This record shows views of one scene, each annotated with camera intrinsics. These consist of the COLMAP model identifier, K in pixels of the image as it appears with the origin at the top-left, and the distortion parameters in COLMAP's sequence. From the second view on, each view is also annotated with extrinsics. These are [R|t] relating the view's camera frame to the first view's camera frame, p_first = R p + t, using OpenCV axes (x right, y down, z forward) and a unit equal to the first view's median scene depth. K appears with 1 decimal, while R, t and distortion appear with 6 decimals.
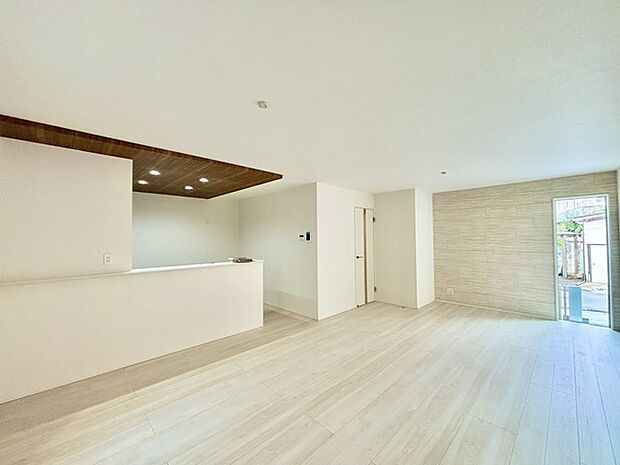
lens RADIAL K [[250.9, 0, 305.6], [0, 250.9, 231.8], [0, 0, 1]] dist [0.004417, -0.001585]
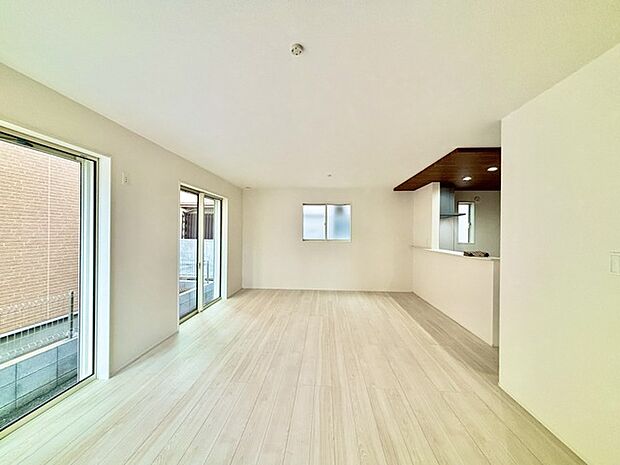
lens RADIAL K [[250.9, 0, 308.1], [0, 250.9, 231.4], [0, 0, 1]] dist [0.004417, -0.001585]
pose [[-0.735900, 0.000767, -0.677090, 1.074699], [0.011011, 0.999881, -0.010834, 0.055599], [0.677001, -0.015428, -0.735820, 1.739667]]
